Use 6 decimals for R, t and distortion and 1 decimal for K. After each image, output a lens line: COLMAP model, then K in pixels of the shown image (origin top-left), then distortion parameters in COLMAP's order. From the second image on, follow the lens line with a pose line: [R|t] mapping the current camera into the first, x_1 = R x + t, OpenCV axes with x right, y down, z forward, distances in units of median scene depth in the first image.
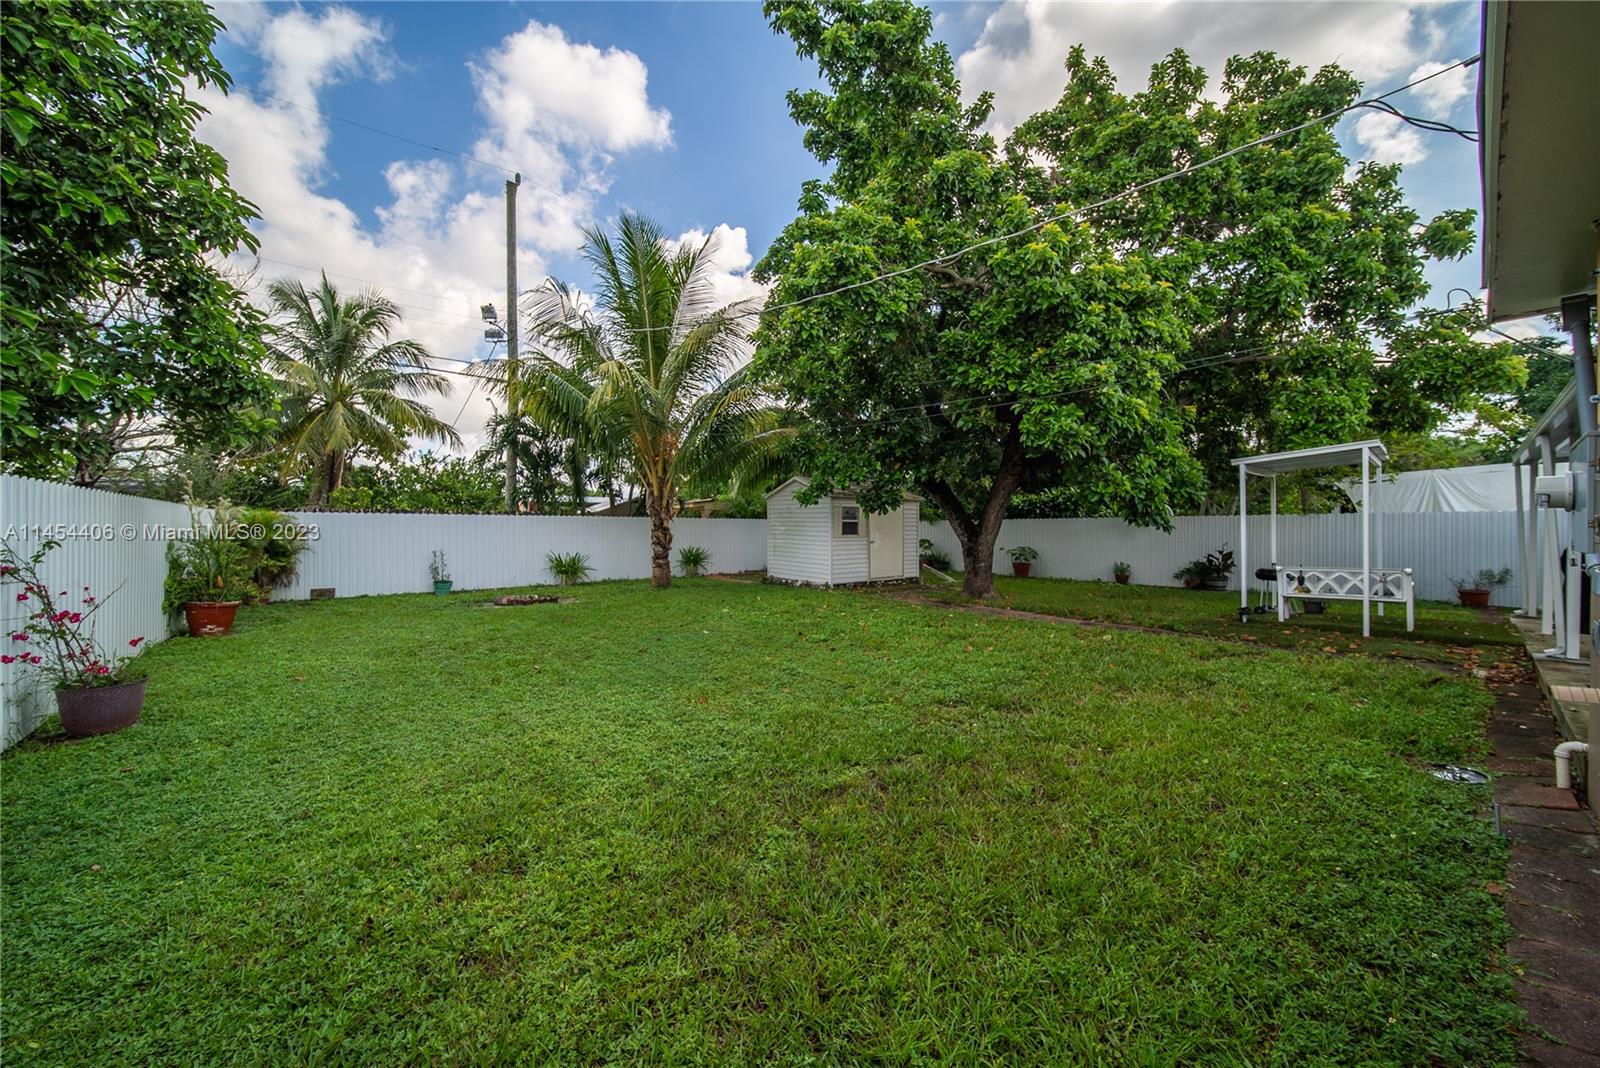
lens RADIAL K [[570.5, 0, 798.0], [0, 570.5, 529.4], [0, 0, 1]] dist [-0.001801, -0.000445]
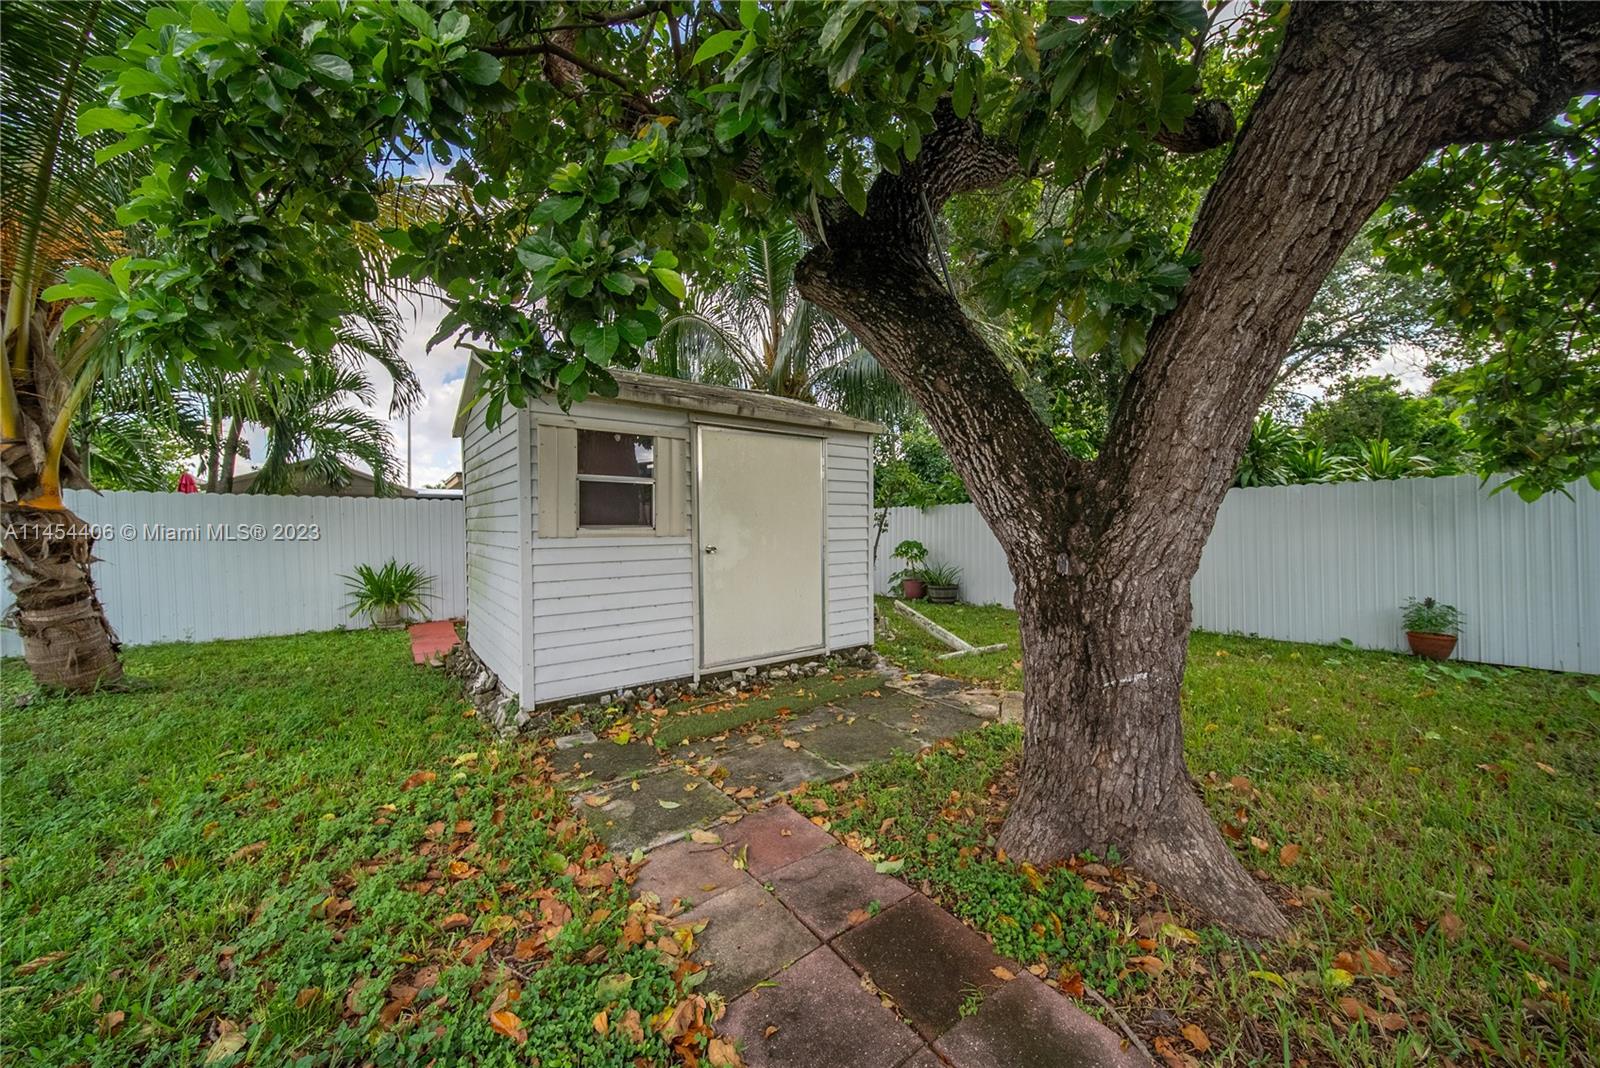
lens RADIAL K [[570.5, 0, 798.0], [0, 570.5, 529.4], [0, 0, 1]] dist [-0.001801, -0.000445]
pose [[0.999837, -0.008854, -0.015740, 0.172977], [0.008728, 0.999930, -0.008019, 0.012468], [0.015809, 0.007881, 0.999844, 0.641285]]
